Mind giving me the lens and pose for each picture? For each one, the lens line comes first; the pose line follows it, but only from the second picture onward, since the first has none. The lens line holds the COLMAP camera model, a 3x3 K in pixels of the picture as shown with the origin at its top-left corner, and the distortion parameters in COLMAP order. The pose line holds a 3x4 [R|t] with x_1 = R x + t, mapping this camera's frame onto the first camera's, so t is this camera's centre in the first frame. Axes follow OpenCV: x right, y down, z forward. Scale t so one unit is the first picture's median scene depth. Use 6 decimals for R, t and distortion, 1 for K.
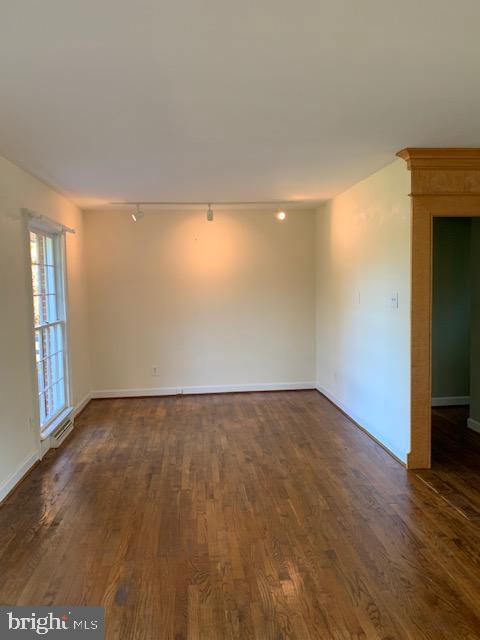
lens RADIAL K [[503.2, 0, 239.9], [0, 503.2, 319.8], [0, 0, 1]] dist [0.077086, -0.011098]
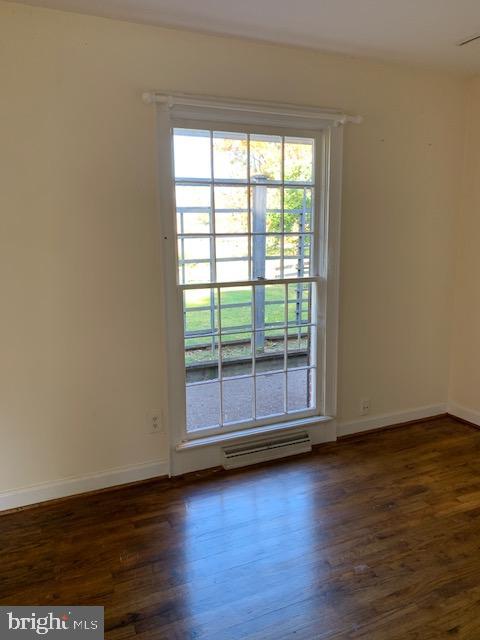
lens RADIAL K [[503.2, 0, 239.0], [0, 503.2, 314.4], [0, 0, 1]] dist [0.077086, -0.011098]
pose [[0.327469, 0.166414, -0.930092, 0.191974], [-0.062111, 0.986030, 0.154554, -0.041340], [0.942818, 0.007157, 0.333231, 0.704397]]
